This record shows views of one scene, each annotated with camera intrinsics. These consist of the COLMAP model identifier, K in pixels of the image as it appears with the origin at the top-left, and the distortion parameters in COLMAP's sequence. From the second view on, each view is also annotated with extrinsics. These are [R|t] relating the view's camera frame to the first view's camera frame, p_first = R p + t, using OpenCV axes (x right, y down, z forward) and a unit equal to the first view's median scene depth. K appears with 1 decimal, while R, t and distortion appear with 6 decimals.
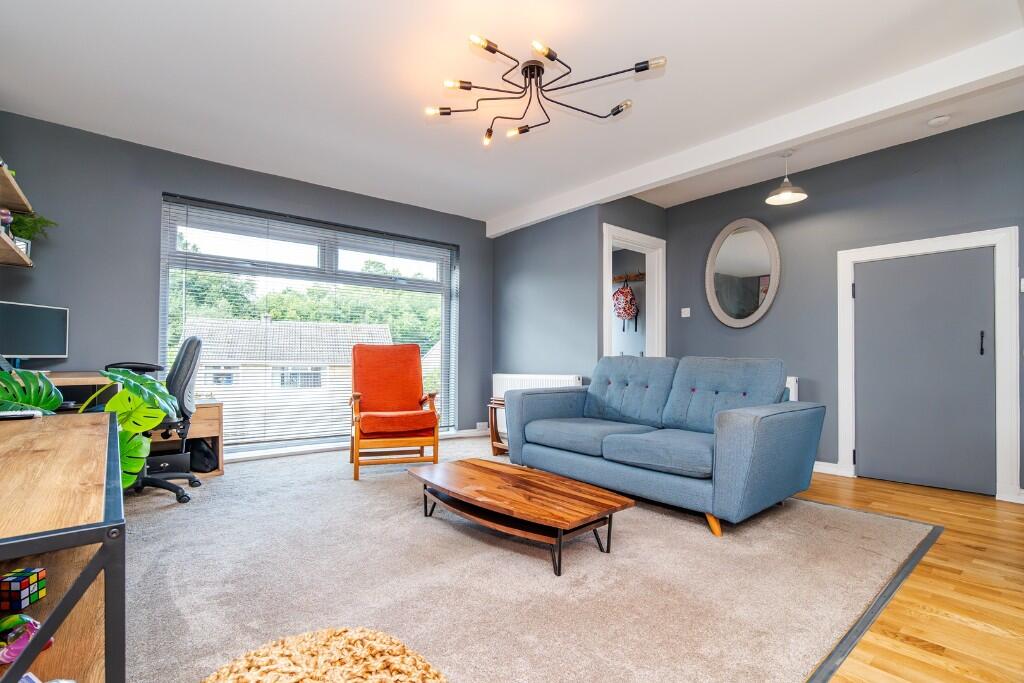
lens RADIAL K [[486.0, 0, 519.5], [0, 486.0, 357.6], [0, 0, 1]] dist [-0.020897, 0.003123]
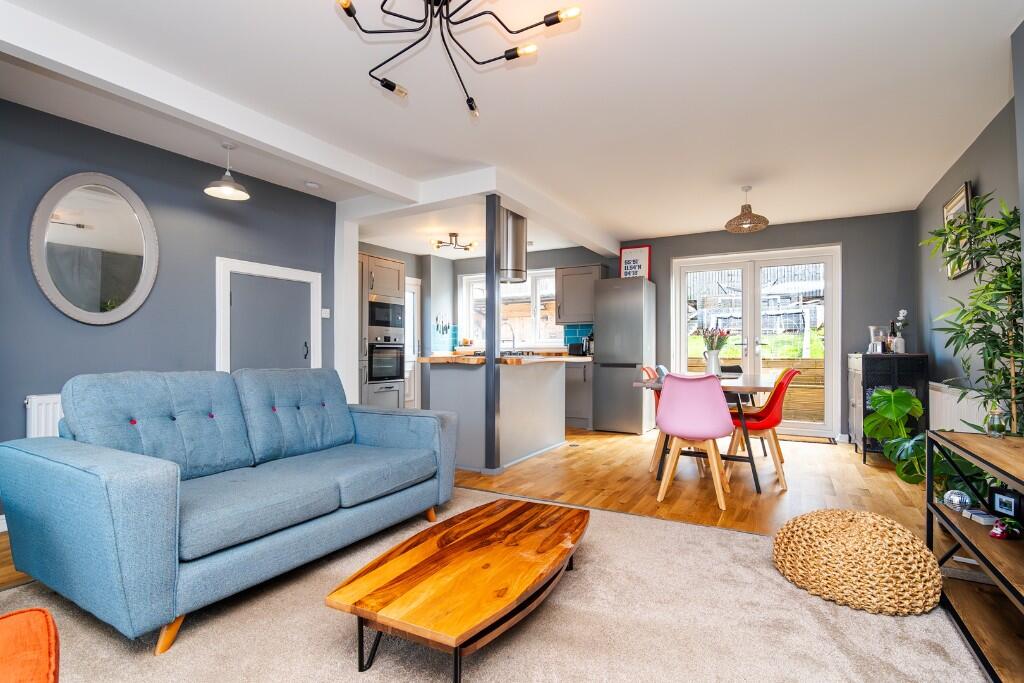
lens RADIAL K [[486.0, 0, 502.0], [0, 486.0, 347.9], [0, 0, 1]] dist [-0.020897, 0.003123]
pose [[-0.324988, -0.000038, 0.945718, -0.713822], [-0.003726, 0.999992, -0.001241, -0.050251], [-0.945711, -0.003927, -0.324986, 1.158314]]
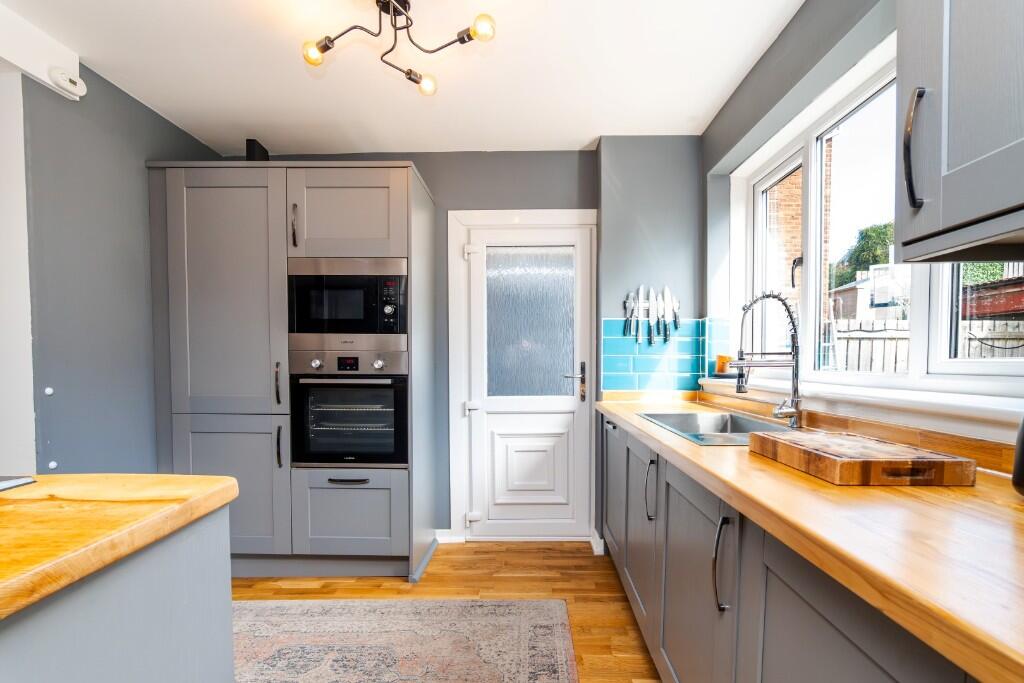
lens RADIAL K [[486.0, 0, 525.9], [0, 486.0, 381.2], [0, 0, 1]] dist [-0.020897, 0.003123]
pose [[0.647161, -0.031797, 0.761690, 1.235614], [-0.001434, 0.999077, 0.042925, -0.101656], [-0.762352, -0.028872, 0.646518, 0.004794]]
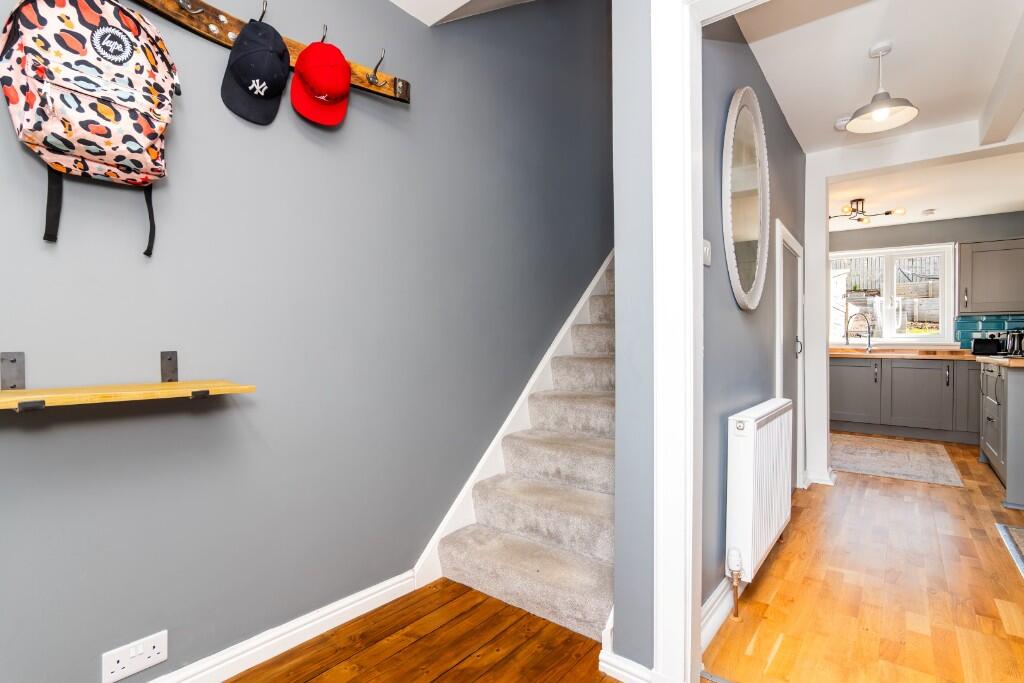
lens RADIAL K [[486.0, 0, 508.5], [0, 486.0, 345.4], [0, 0, 1]] dist [-0.020897, 0.003123]
pose [[-0.186257, -0.008096, 0.982468, 0.038957], [-0.006376, 0.999955, 0.007031, -0.053119], [-0.982480, -0.004954, -0.186300, 2.313096]]
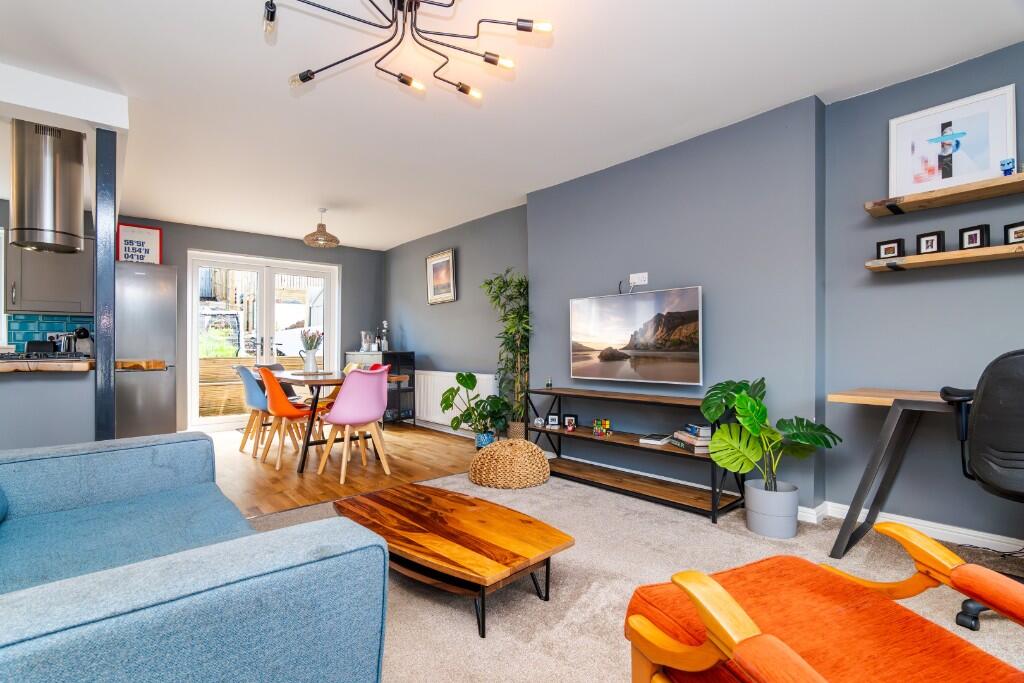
lens RADIAL K [[486.0, 0, 510.8], [0, 486.0, 347.5], [0, 0, 1]] dist [-0.020897, 0.003123]
pose [[-0.999978, -0.000213, -0.006698, -0.138763], [-0.000190, 0.999994, -0.003422, -0.048707], [0.006699, -0.003420, -0.999972, 1.783870]]
